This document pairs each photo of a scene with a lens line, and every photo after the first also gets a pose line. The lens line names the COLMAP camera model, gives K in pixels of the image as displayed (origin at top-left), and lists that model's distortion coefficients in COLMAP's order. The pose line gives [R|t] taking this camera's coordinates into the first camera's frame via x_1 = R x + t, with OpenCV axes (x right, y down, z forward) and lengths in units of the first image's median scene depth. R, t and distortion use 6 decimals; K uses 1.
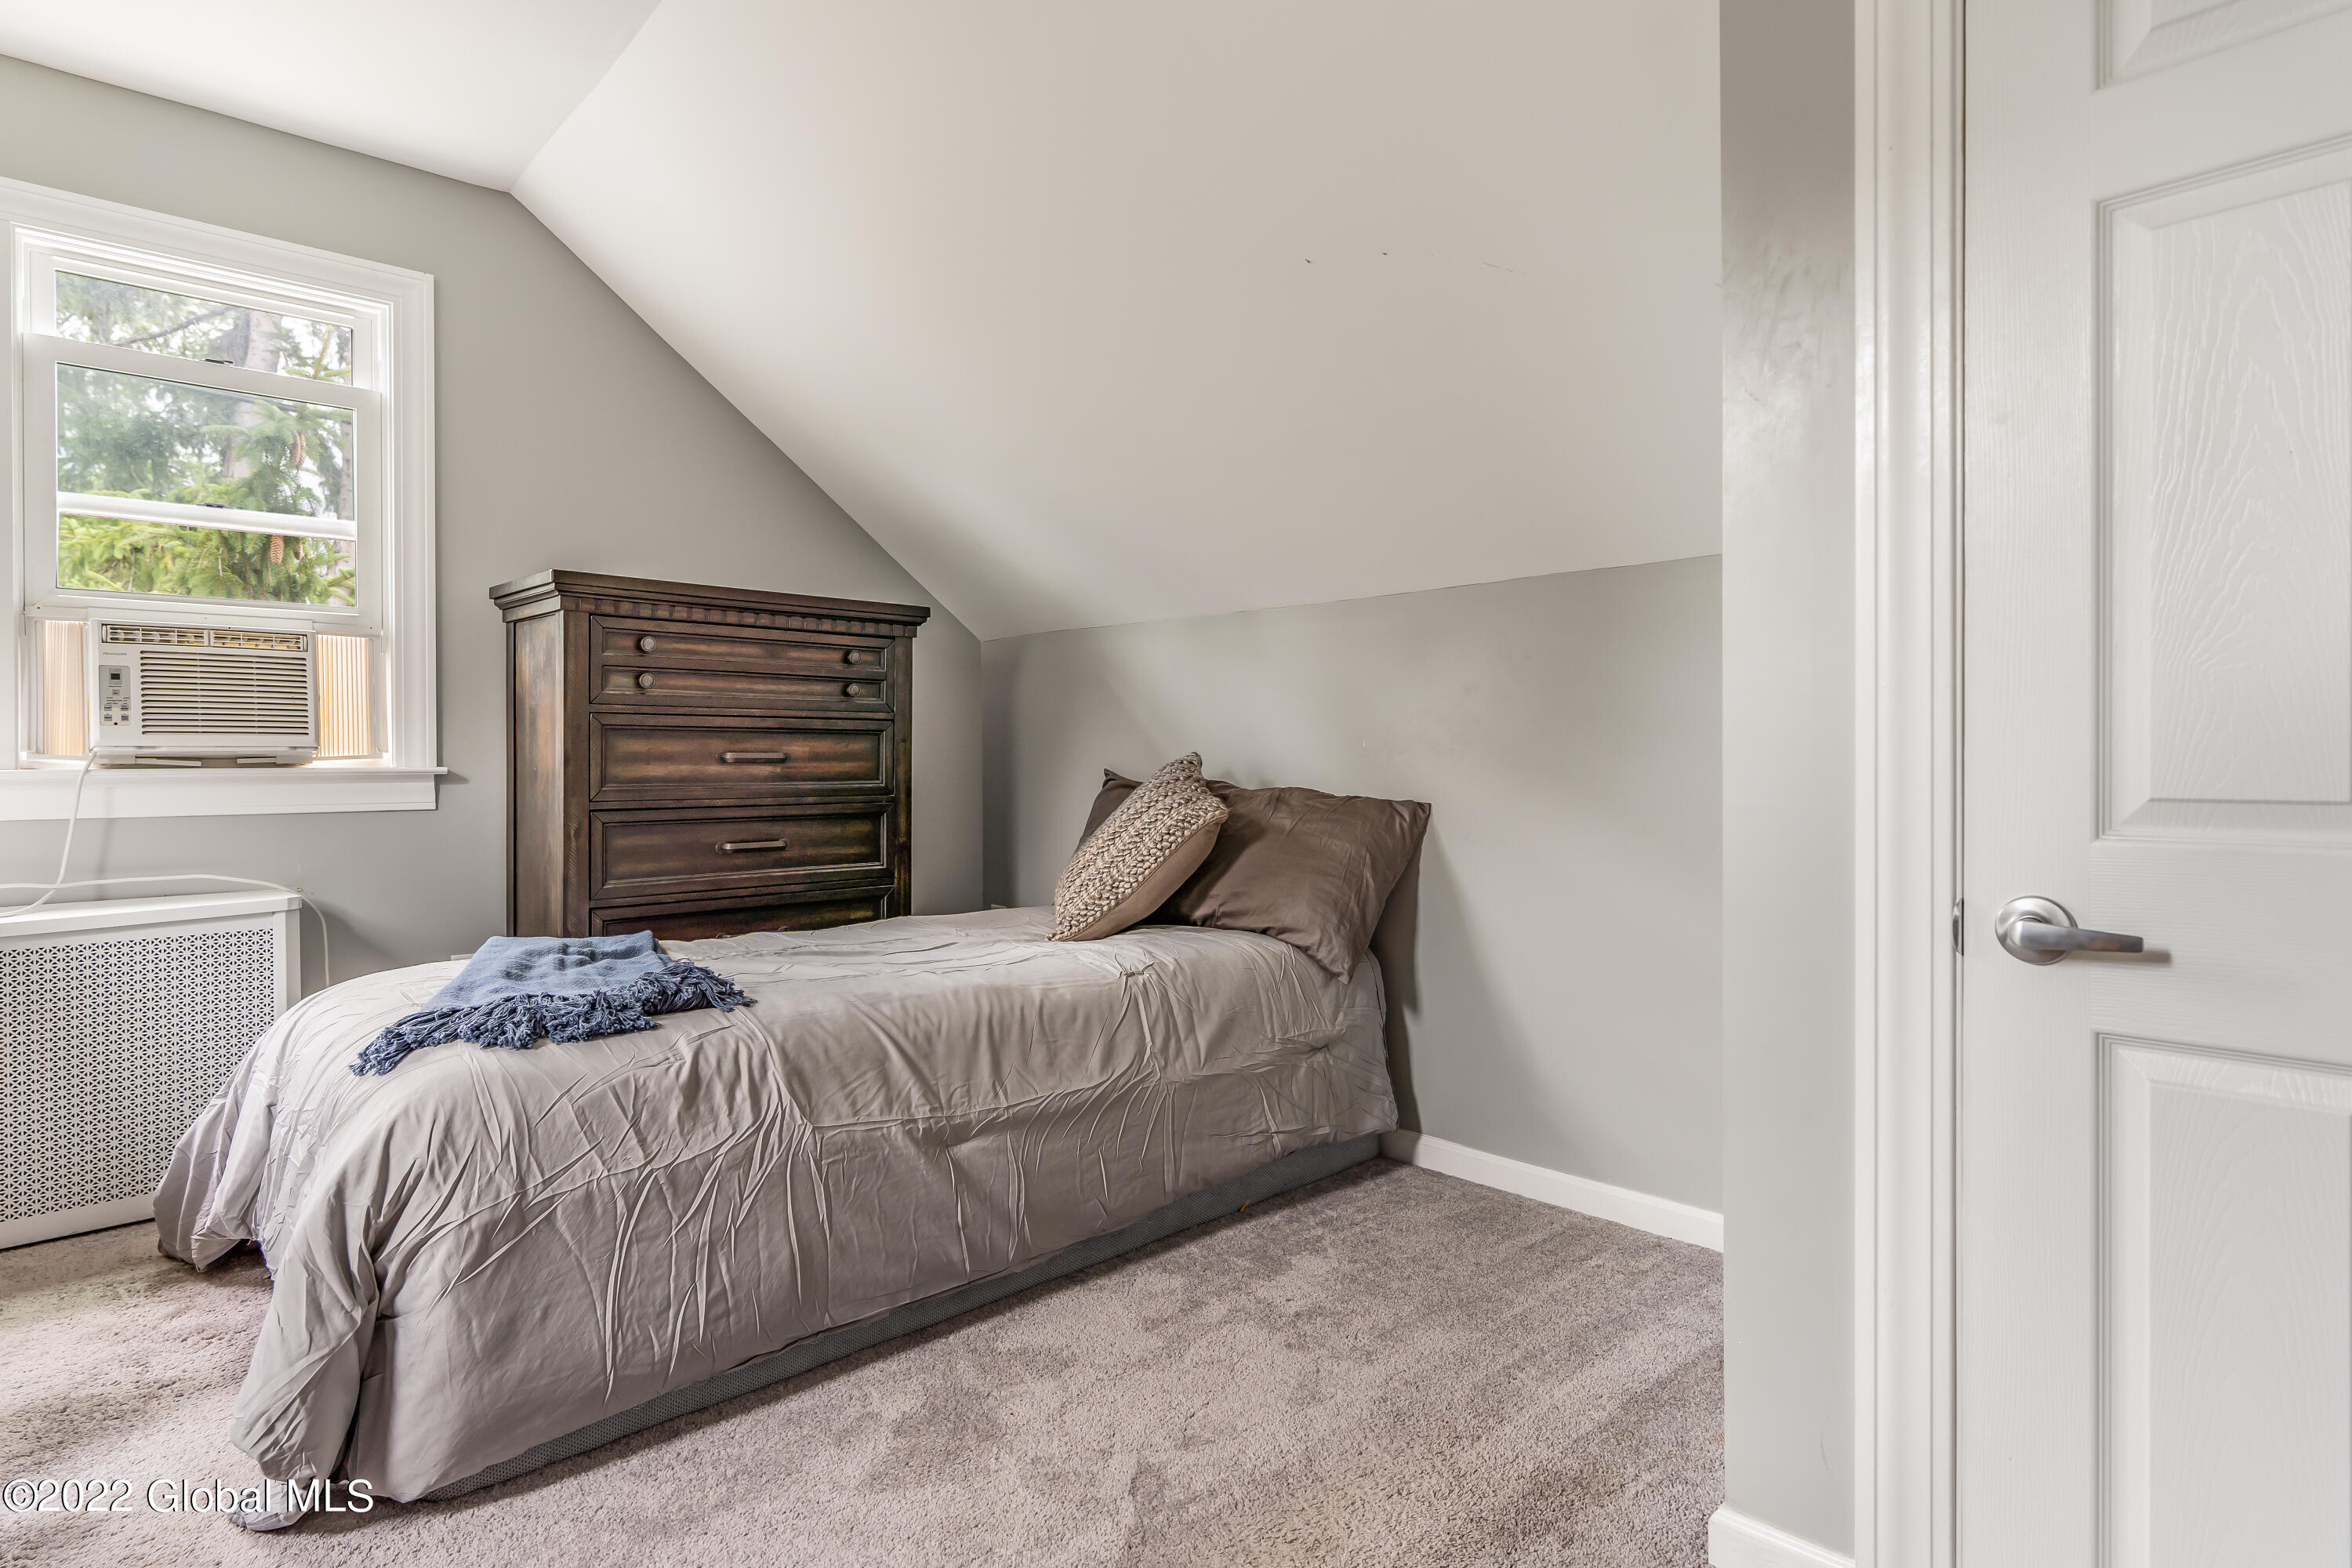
lens RADIAL K [[1266.3, 0, 1176.0], [0, 1266.3, 784.0], [0, 0, 1]] dist [0.001203, 0.000218]
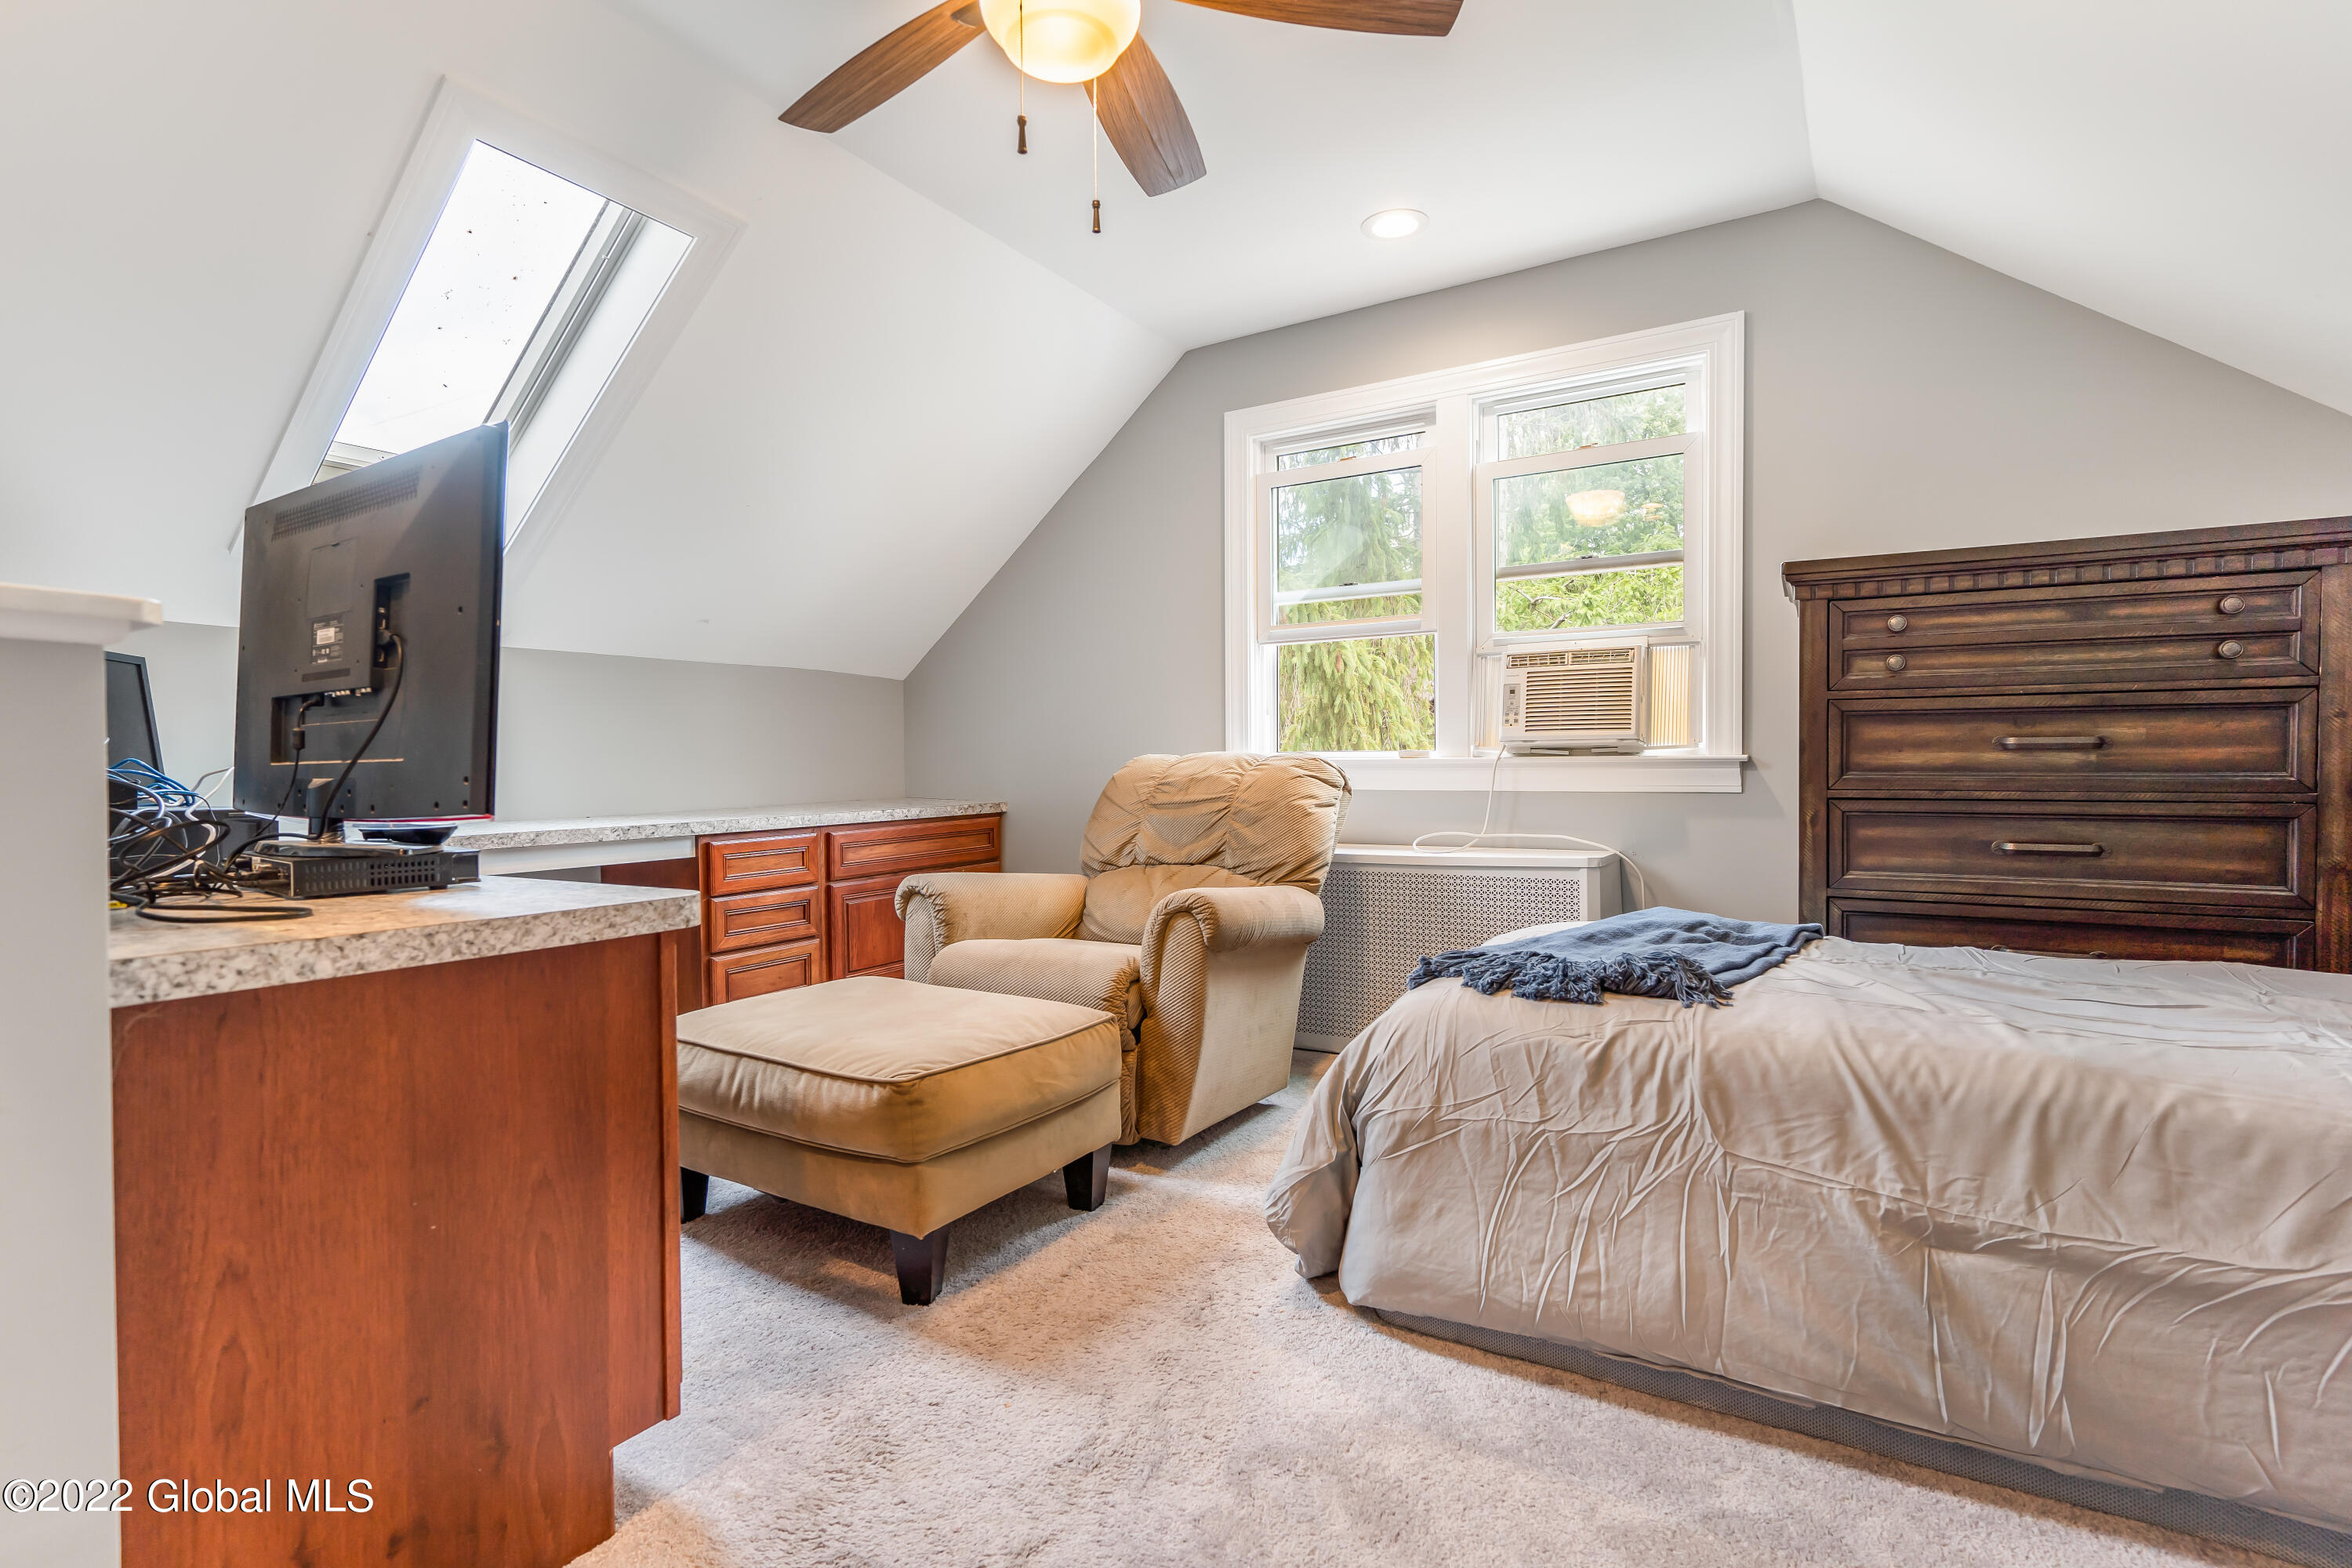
lens RADIAL K [[1137.6, 0, 1176.0], [0, 1137.6, 784.0], [0, 0, 1]] dist [-0.000938, 0.000426]
pose [[0.251628, 0.023671, -0.967535, 0.356016], [-0.009071, 0.999715, 0.022099, -0.007136], [0.967782, 0.003216, 0.251771, 0.365906]]
